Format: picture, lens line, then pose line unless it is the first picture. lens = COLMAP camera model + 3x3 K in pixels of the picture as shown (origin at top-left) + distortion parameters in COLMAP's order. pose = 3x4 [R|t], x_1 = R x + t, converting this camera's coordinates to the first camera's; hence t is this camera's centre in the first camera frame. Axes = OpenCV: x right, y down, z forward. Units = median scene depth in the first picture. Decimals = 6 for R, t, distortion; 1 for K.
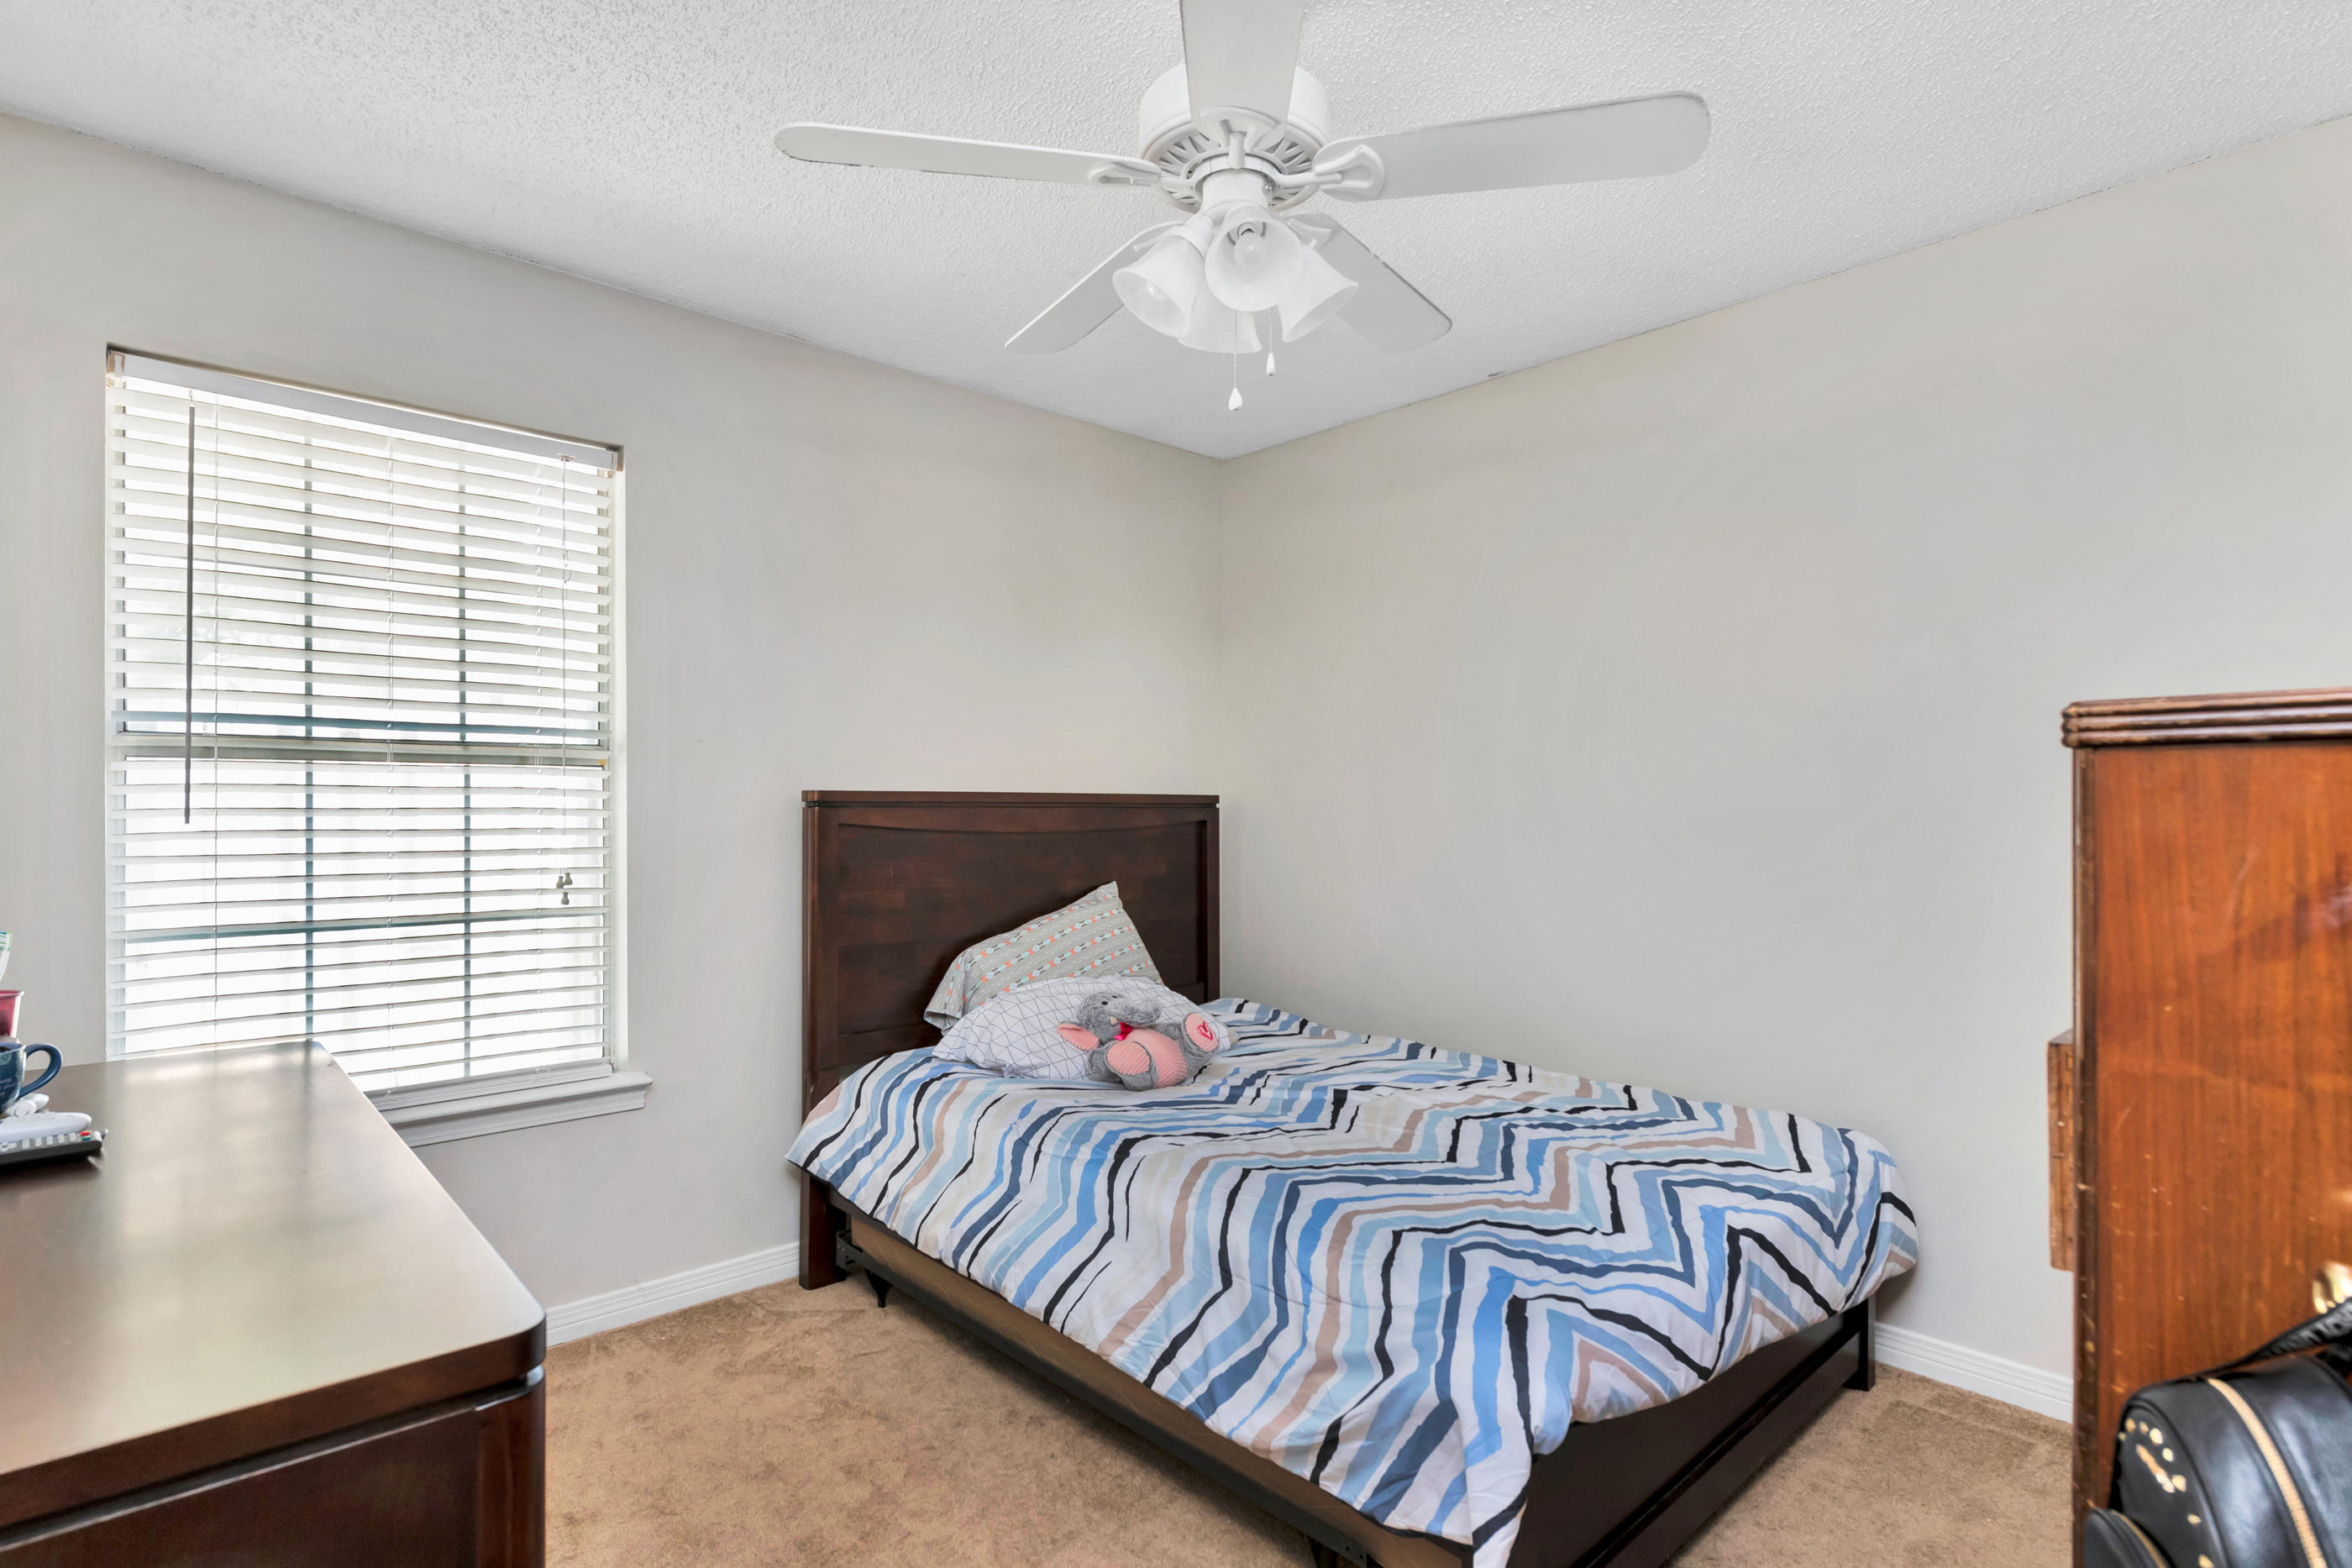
lens RADIAL K [[1147.1, 0, 1176.0], [0, 1147.1, 784.0], [0, 0, 1]] dist [-0.000025, -0.000522]
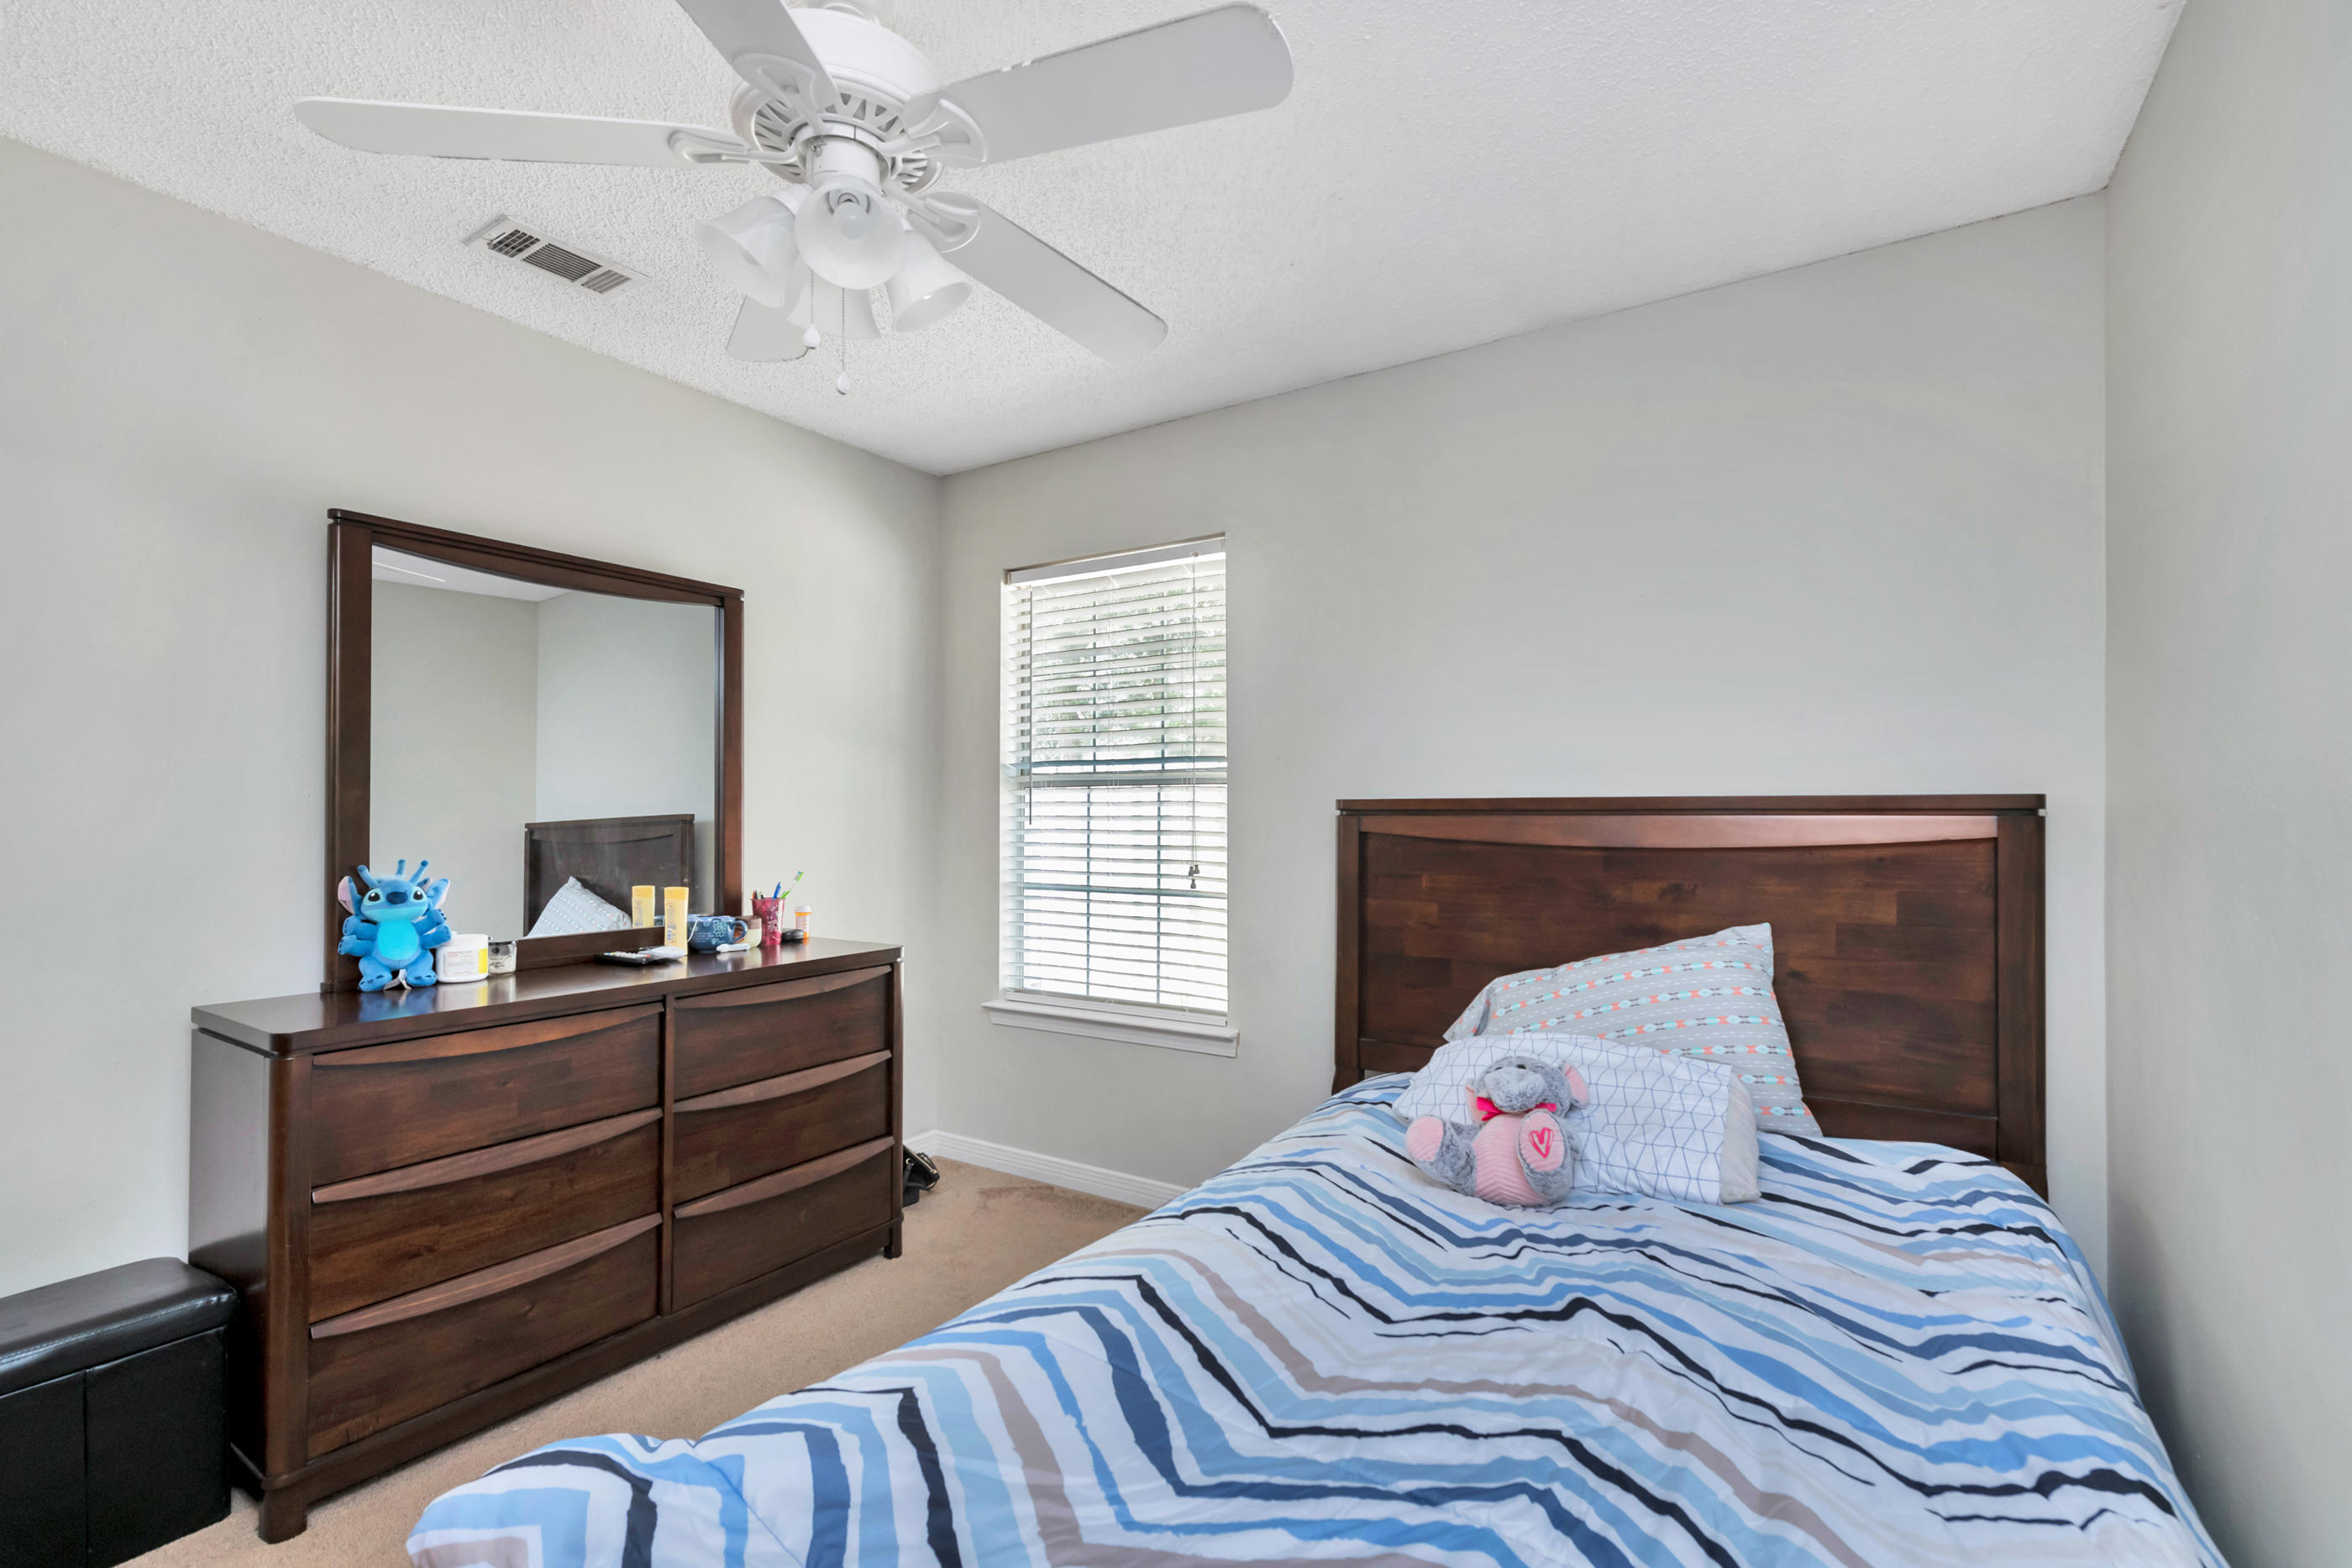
lens RADIAL K [[1004.7, 0, 1181.1], [0, 1004.7, 788.3], [0, 0, 1]] dist [-0.000665, -0.000364]
pose [[0.262707, -0.027284, -0.964490, 0.592245], [0.017641, 0.999569, -0.023471, 0.016345], [0.964714, -0.010849, 0.263075, 0.682498]]
